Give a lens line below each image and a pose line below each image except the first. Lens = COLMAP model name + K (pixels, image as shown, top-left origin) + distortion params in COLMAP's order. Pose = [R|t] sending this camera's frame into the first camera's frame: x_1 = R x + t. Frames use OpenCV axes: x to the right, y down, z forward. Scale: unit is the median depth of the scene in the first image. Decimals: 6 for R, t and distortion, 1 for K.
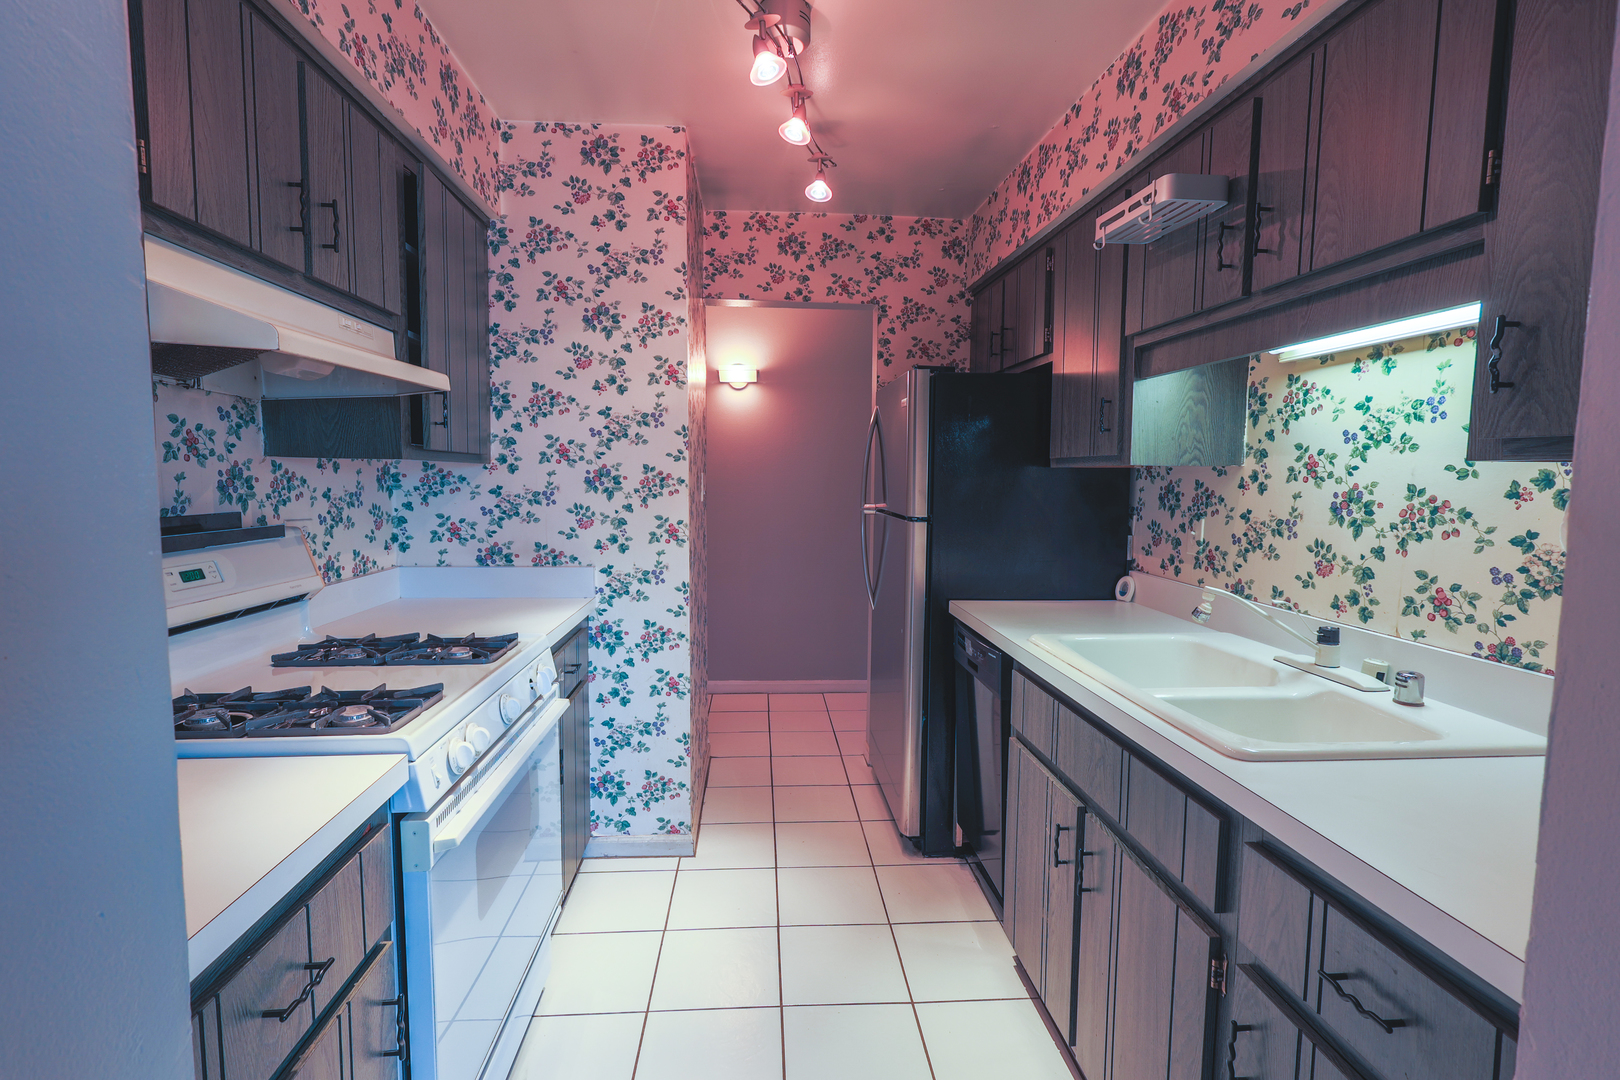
lens RADIAL K [[754.3, 0, 806.6], [0, 754.3, 538.0], [0, 0, 1]] dist [-0.004387, 0.002810]
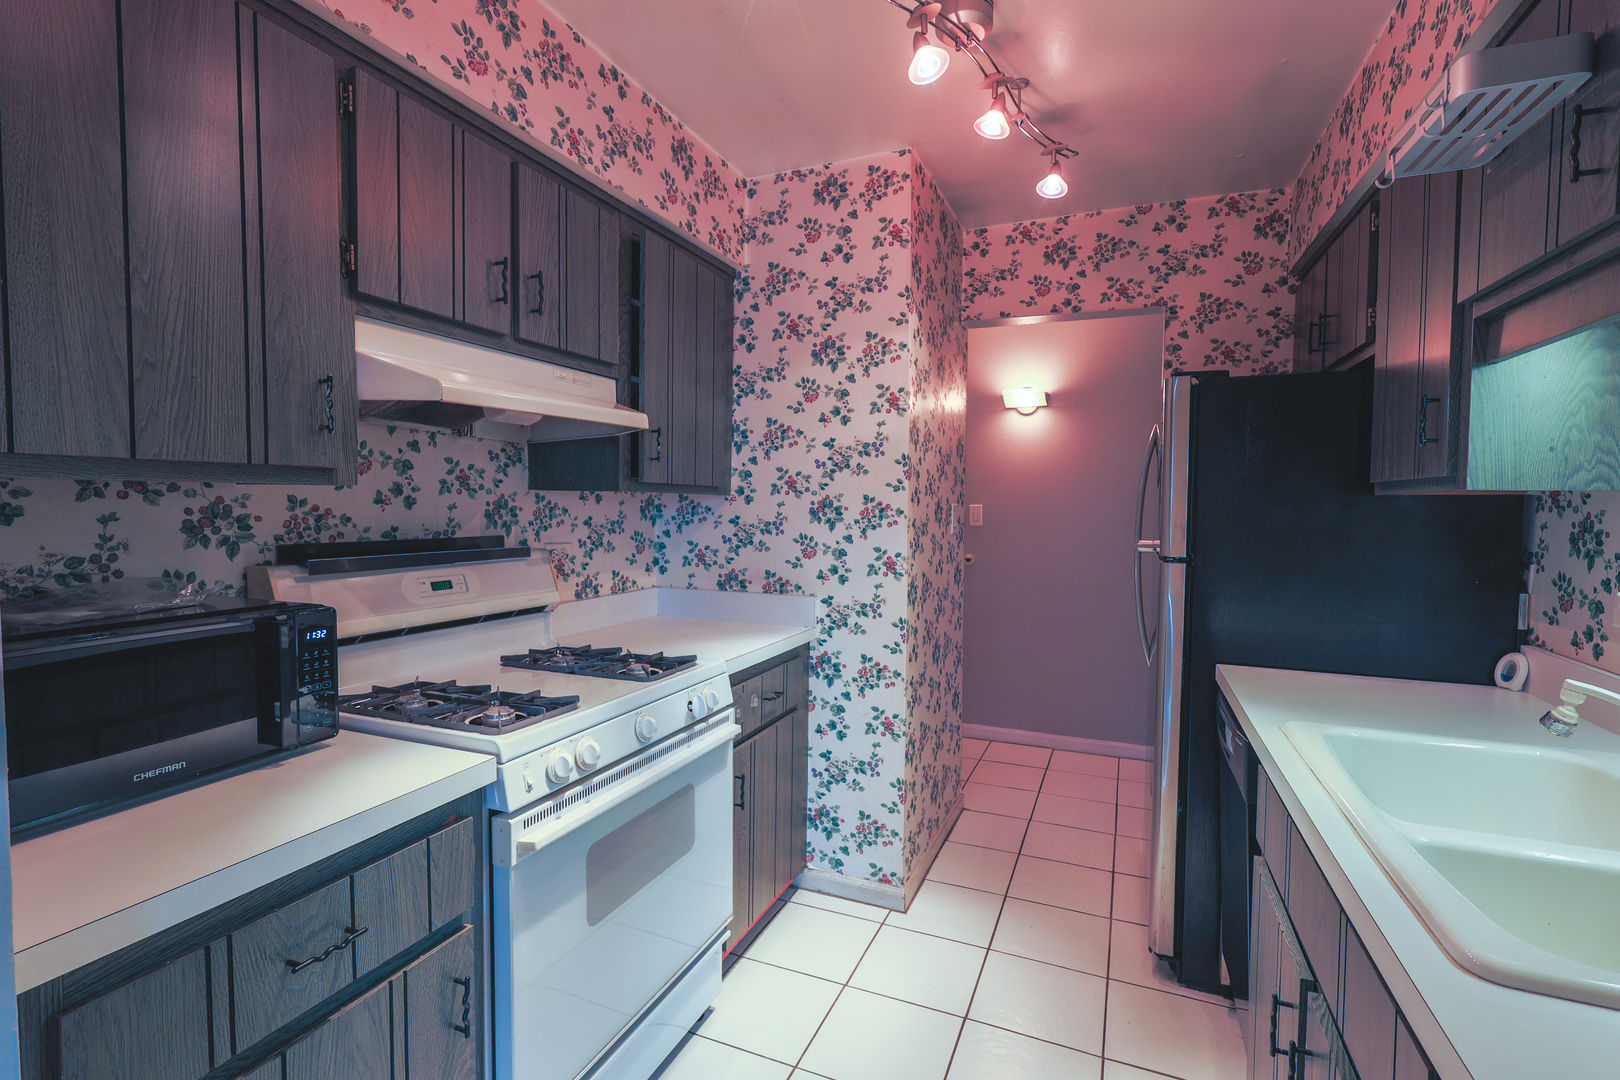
lens RADIAL K [[754.3, 0, 803.8], [0, 754.3, 538.5], [0, 0, 1]] dist [-0.004387, 0.002810]
pose [[0.888203, 0.019147, -0.459052, 0.202391], [-0.038578, 0.998711, -0.032988, -0.006945], [0.457829, 0.047009, 0.887797, 0.116512]]
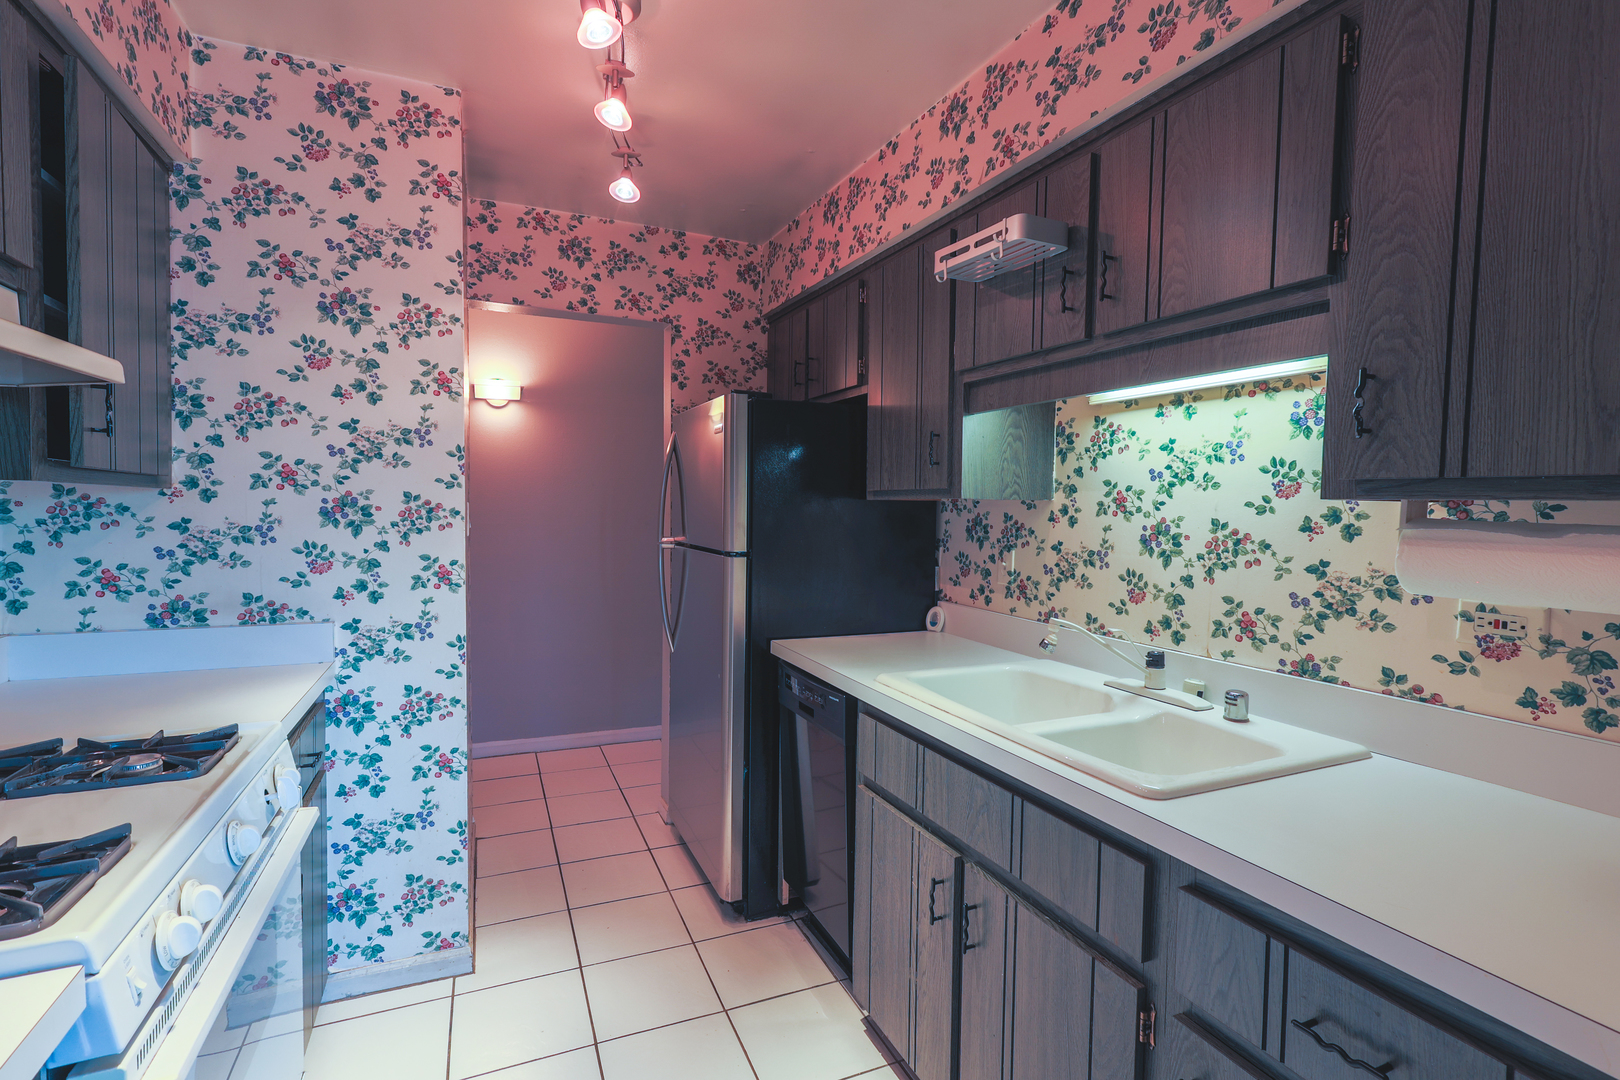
lens RADIAL K [[754.3, 0, 812.5], [0, 754.3, 539.6], [0, 0, 1]] dist [-0.004387, 0.002810]
pose [[0.939923, -0.009706, 0.341247, -0.098984], [0.022296, 0.999207, -0.032994, -0.012643], [-0.340656, 0.038620, 0.939394, 0.117651]]
